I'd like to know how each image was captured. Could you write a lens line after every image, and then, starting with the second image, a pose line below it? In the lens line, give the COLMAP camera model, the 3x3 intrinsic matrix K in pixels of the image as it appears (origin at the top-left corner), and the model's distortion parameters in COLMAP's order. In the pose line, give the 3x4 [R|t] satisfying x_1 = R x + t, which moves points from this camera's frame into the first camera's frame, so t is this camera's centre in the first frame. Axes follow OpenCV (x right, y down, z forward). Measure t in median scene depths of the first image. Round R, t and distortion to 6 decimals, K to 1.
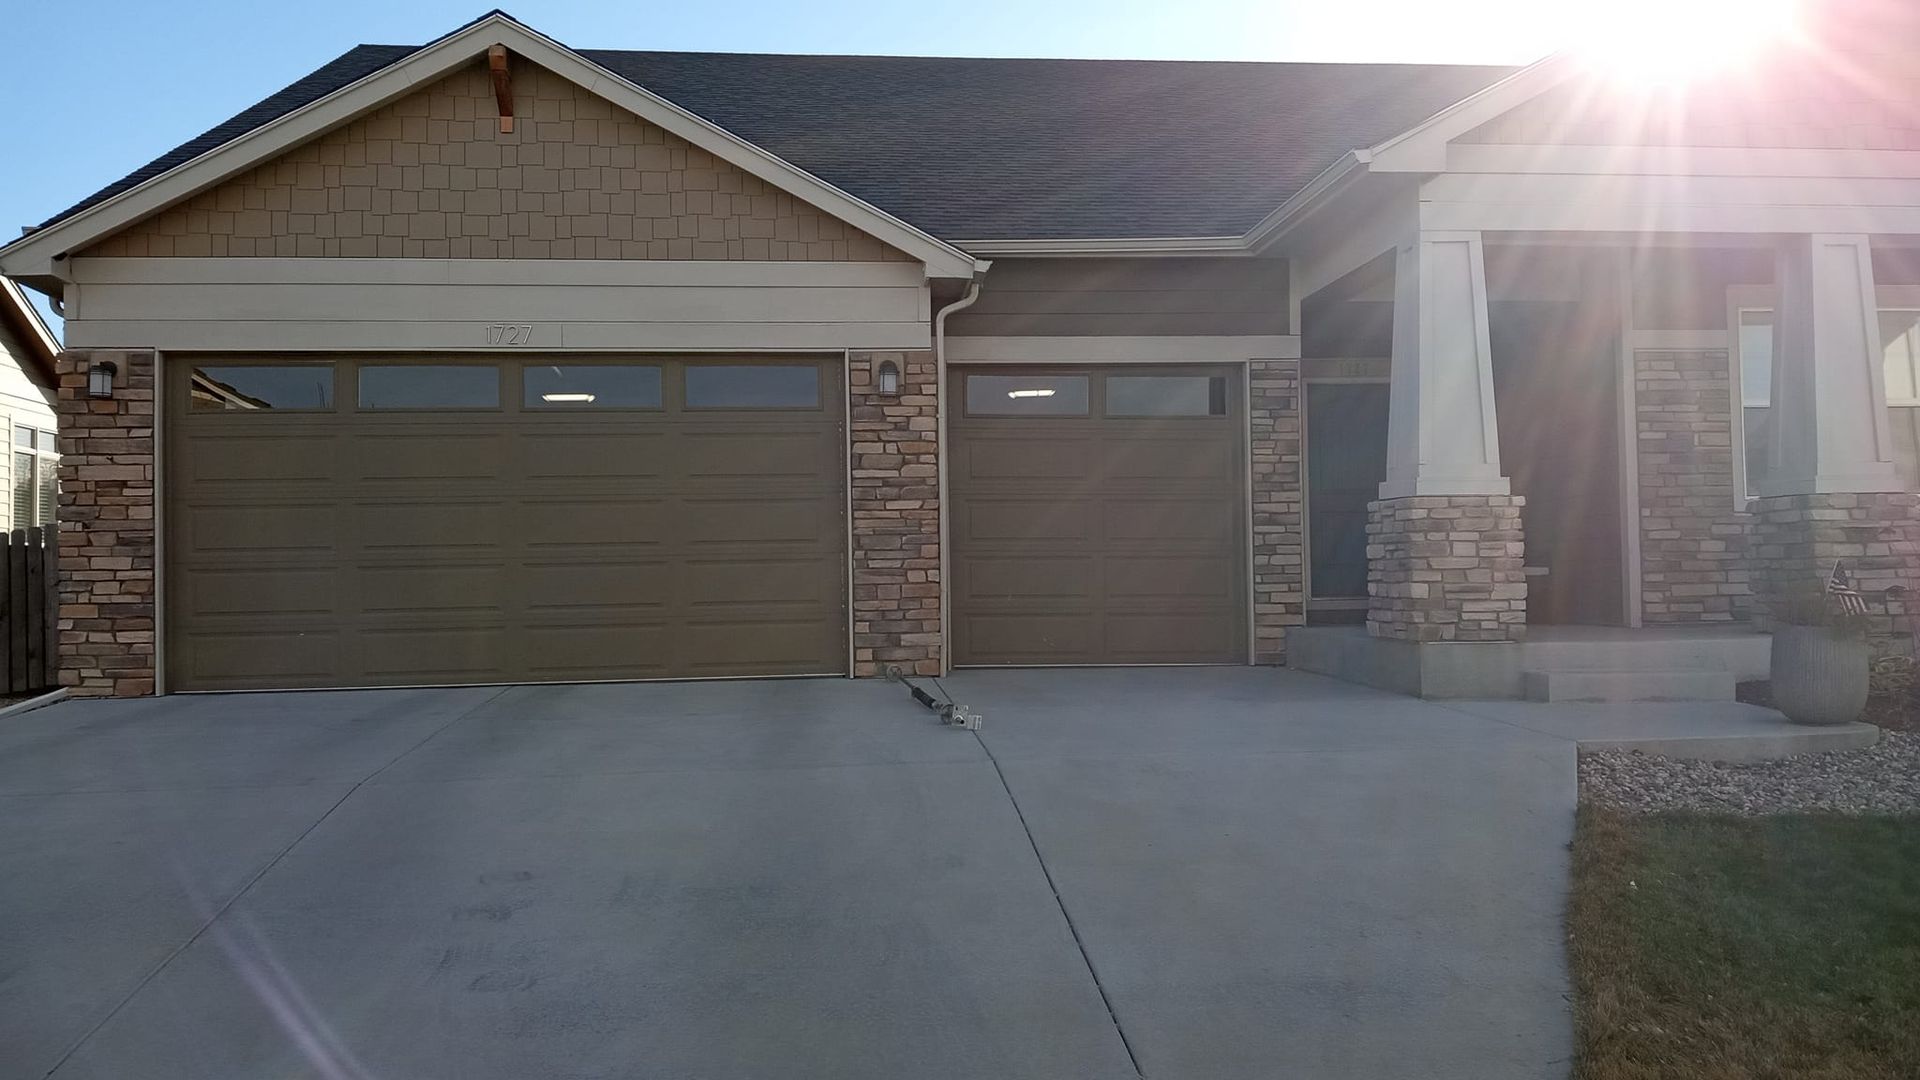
lens RADIAL K [[1507.6, 0, 960.0], [0, 1507.6, 540.0], [0, 0, 1]] dist [0.118071, -0.246262]
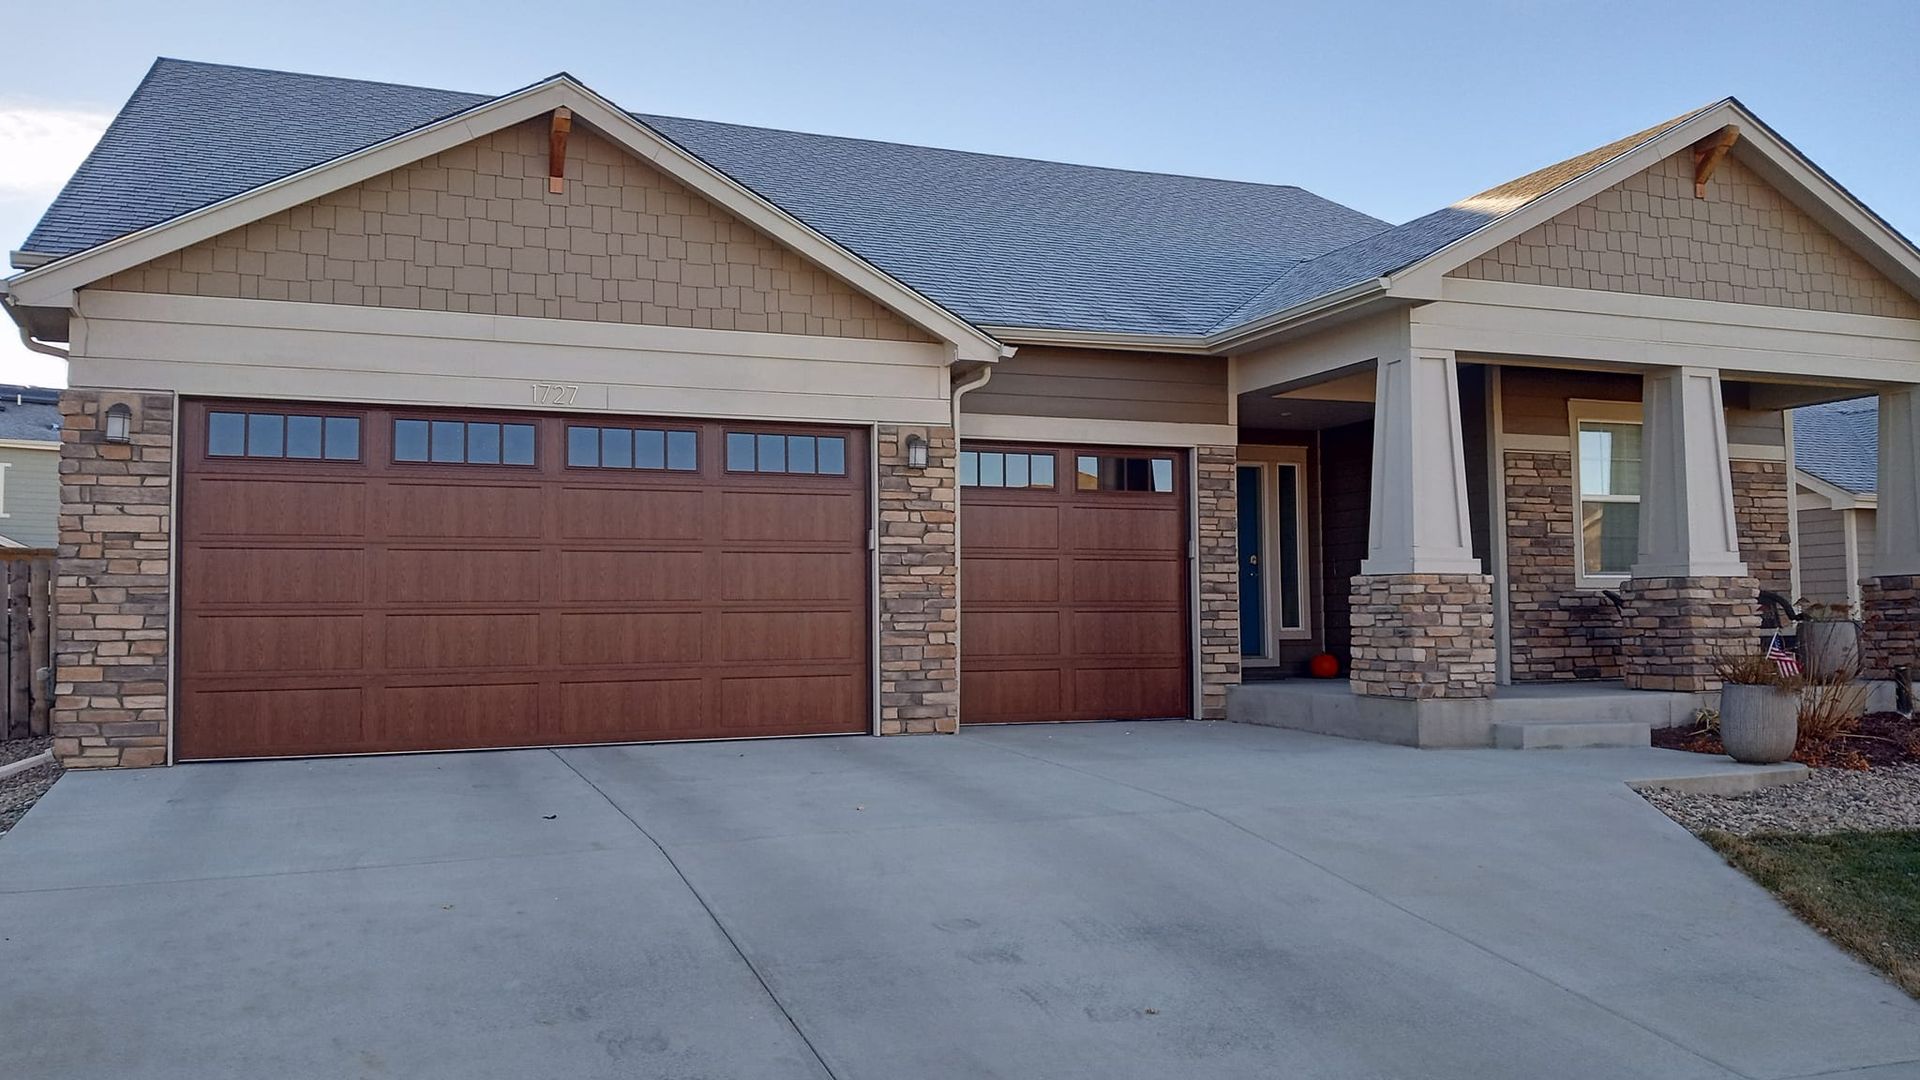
lens RADIAL K [[1507.6, 0, 960.0], [0, 1507.6, 540.0], [0, 0, 1]] dist [0.118071, -0.246262]
pose [[0.961852, 0.022059, 0.272678, -0.311245], [-0.012760, 0.999277, -0.035827, -0.007397], [-0.273271, 0.030981, 0.961438, -0.025091]]
